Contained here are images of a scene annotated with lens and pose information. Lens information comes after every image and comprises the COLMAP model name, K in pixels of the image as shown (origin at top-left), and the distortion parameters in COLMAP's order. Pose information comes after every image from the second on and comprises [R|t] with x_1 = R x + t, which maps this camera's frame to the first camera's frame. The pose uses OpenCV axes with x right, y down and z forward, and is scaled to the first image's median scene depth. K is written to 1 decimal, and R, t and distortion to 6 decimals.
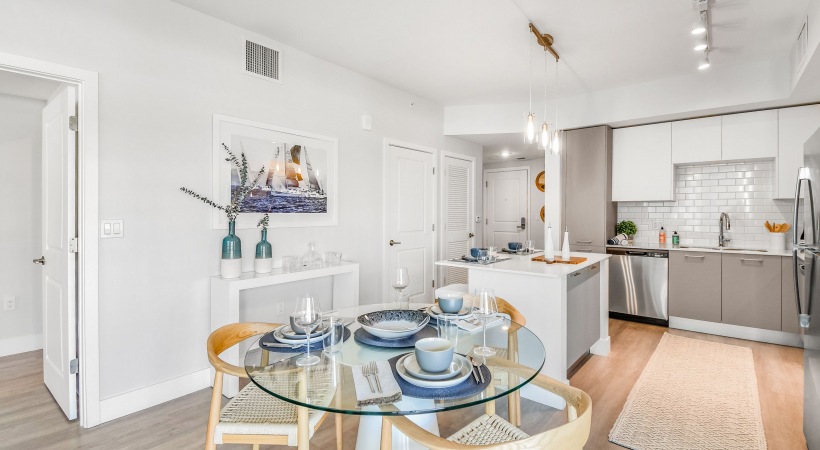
lens RADIAL K [[387.6, 0, 411.1], [0, 387.6, 210.0], [0, 0, 1]] dist [0.000255, -0.000161]
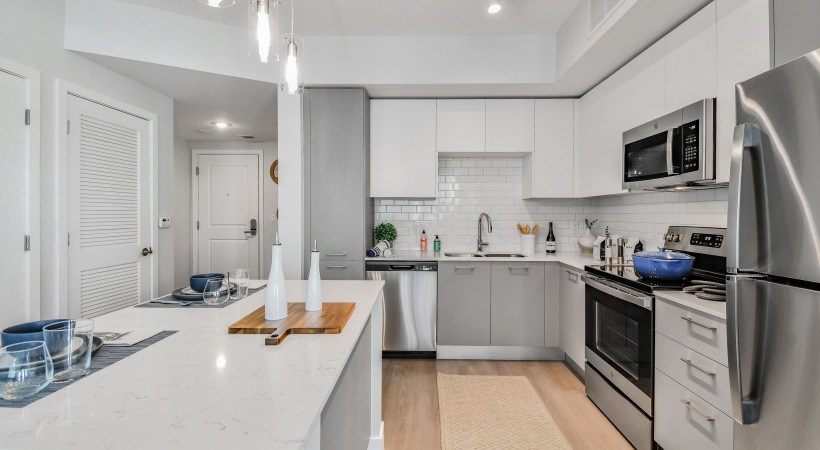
lens RADIAL K [[374.0, 0, 410.0], [0, 374.0, 225.0], [0, 0, 1]] dist [0.031747, -0.026790]
pose [[0.797251, -0.014047, 0.603485, 0.170289], [-0.007680, 0.999412, 0.033408, 0.007172], [-0.603600, -0.031269, 0.796674, 0.441833]]
